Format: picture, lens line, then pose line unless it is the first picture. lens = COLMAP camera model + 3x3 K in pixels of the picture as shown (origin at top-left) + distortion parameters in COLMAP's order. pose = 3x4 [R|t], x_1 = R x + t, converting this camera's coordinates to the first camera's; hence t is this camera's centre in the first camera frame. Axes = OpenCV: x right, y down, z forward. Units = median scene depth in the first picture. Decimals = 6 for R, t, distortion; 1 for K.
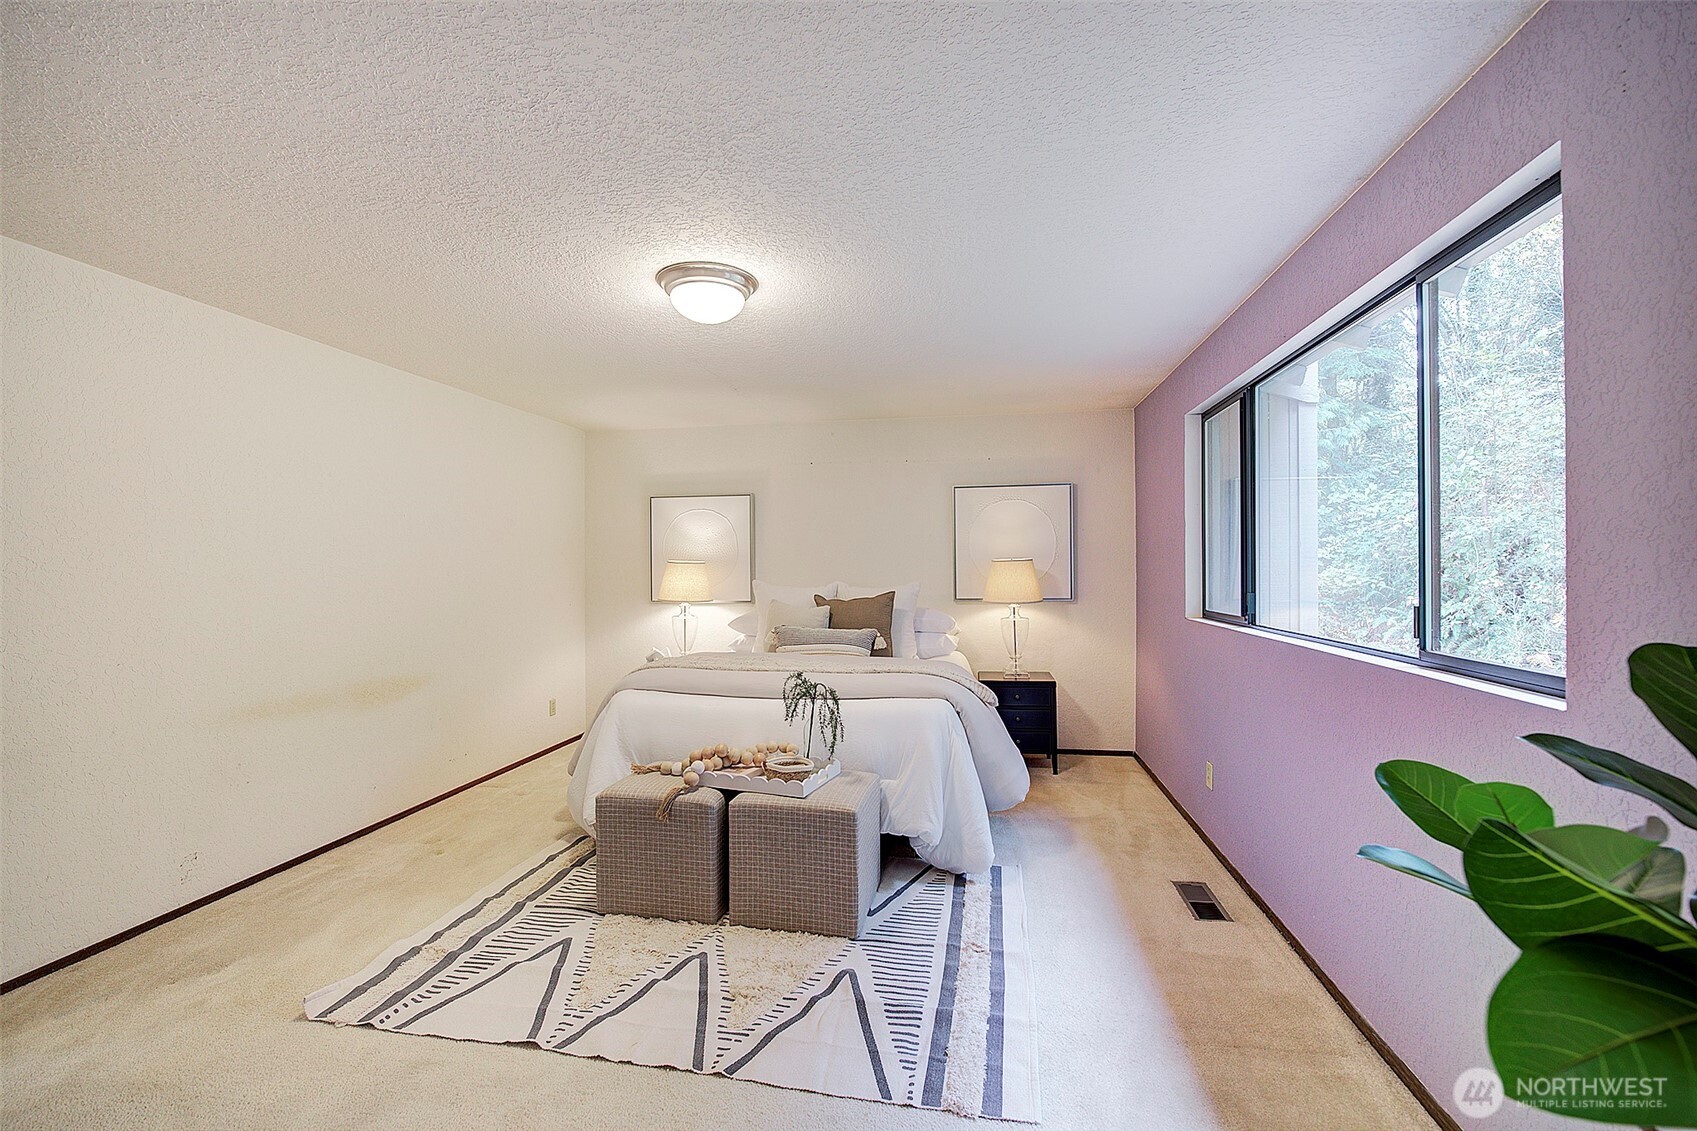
lens RADIAL K [[732.8, 0, 849.1], [0, 732.8, 577.7], [0, 0, 1]] dist [-0.013912, 0.001297]
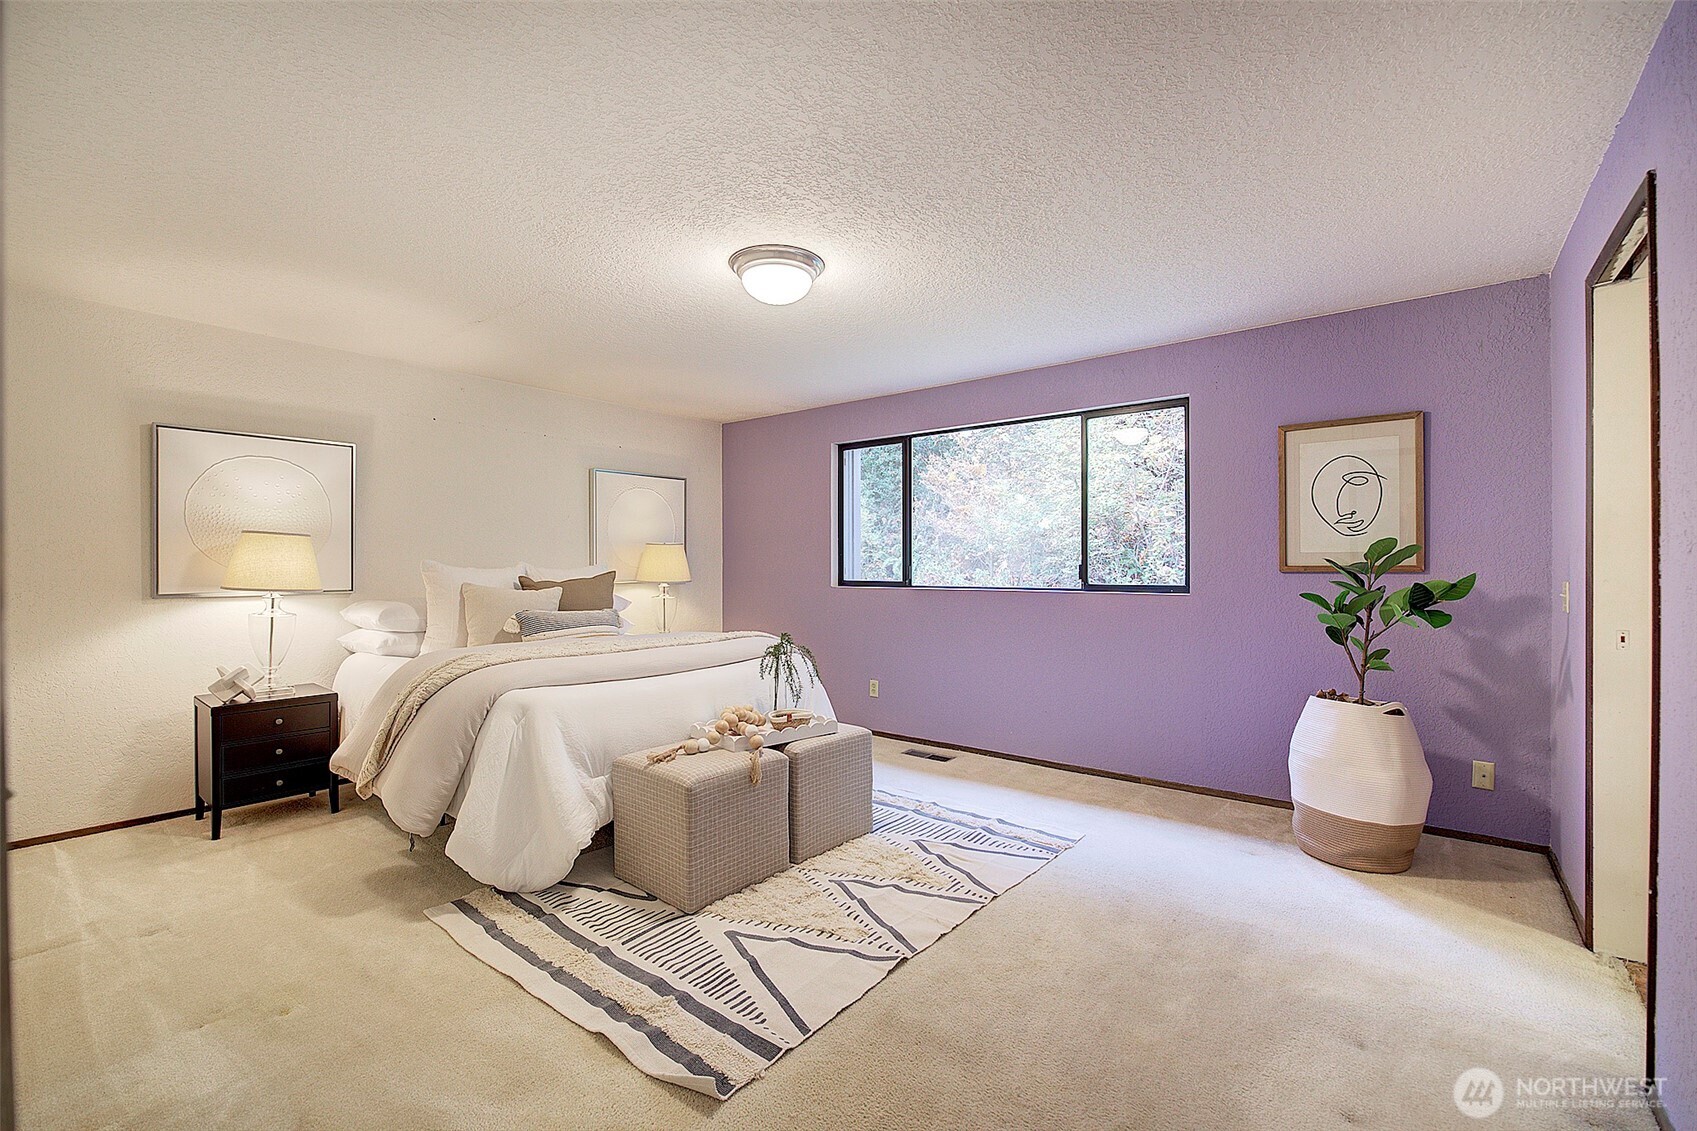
lens RADIAL K [[732.8, 0, 841.4], [0, 732.8, 557.3], [0, 0, 1]] dist [-0.013912, 0.001297]
pose [[0.485566, 0.004064, 0.874190, -0.675834], [0.005888, 0.999951, -0.007918, 0.010265], [-0.874180, 0.008992, 0.485519, 0.239896]]
